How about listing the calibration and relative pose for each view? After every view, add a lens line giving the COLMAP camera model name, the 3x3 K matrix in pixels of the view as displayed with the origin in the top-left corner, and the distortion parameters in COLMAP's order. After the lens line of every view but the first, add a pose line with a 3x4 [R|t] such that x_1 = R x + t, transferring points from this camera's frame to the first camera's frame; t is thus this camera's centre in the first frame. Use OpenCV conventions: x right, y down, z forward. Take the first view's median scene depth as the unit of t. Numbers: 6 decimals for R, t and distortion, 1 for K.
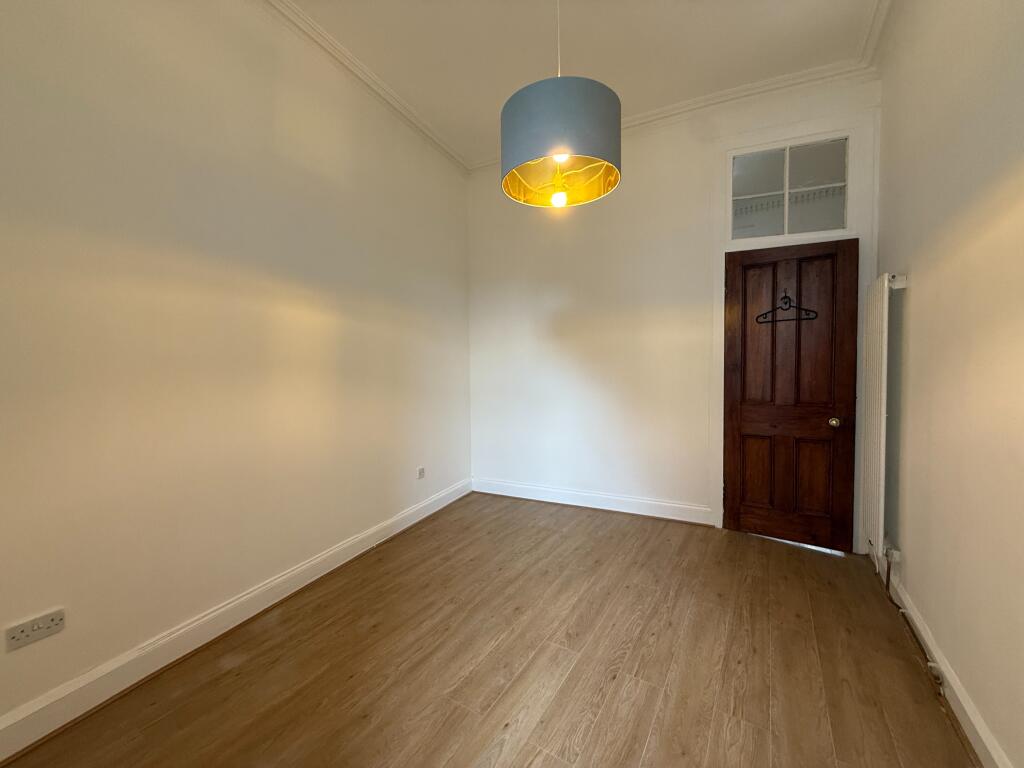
lens RADIAL K [[411.2, 0, 508.6], [0, 411.2, 383.7], [0, 0, 1]] dist [0.000313, -0.000030]
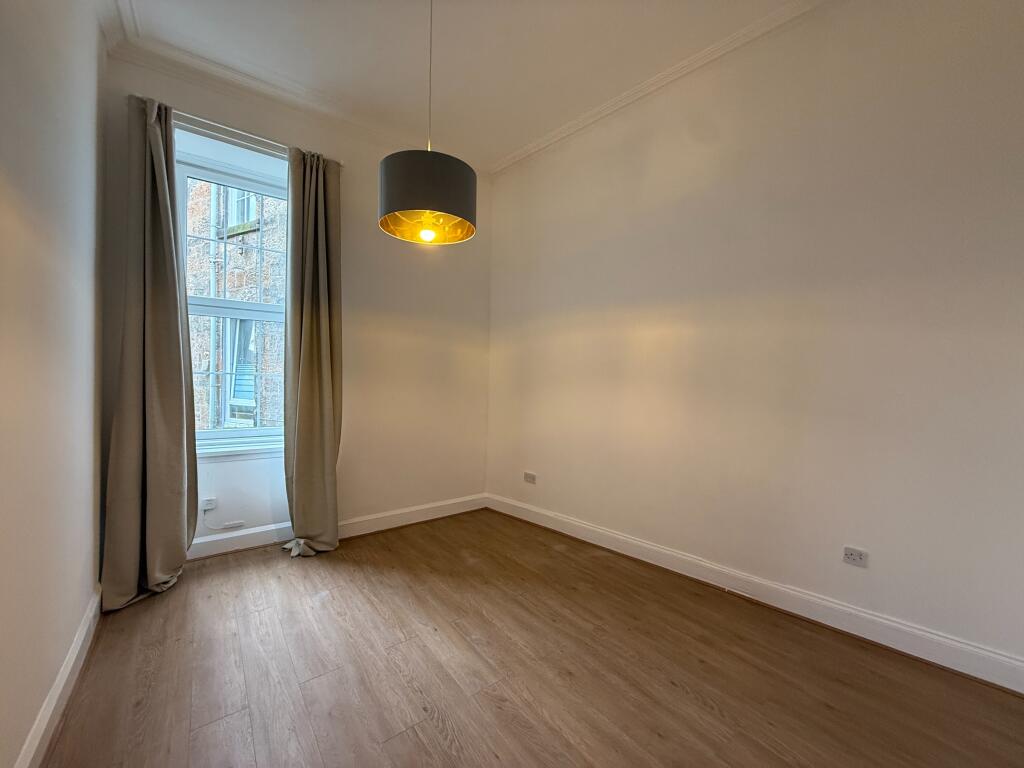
lens RADIAL K [[411.2, 0, 508.5], [0, 411.2, 383.2], [0, 0, 1]] dist [0.000313, -0.000030]
pose [[-0.364186, 0.022318, -0.931059, 0.860319], [-0.048102, 0.997928, 0.042736, -0.058532], [0.930083, 0.060350, -0.362358, 1.217297]]
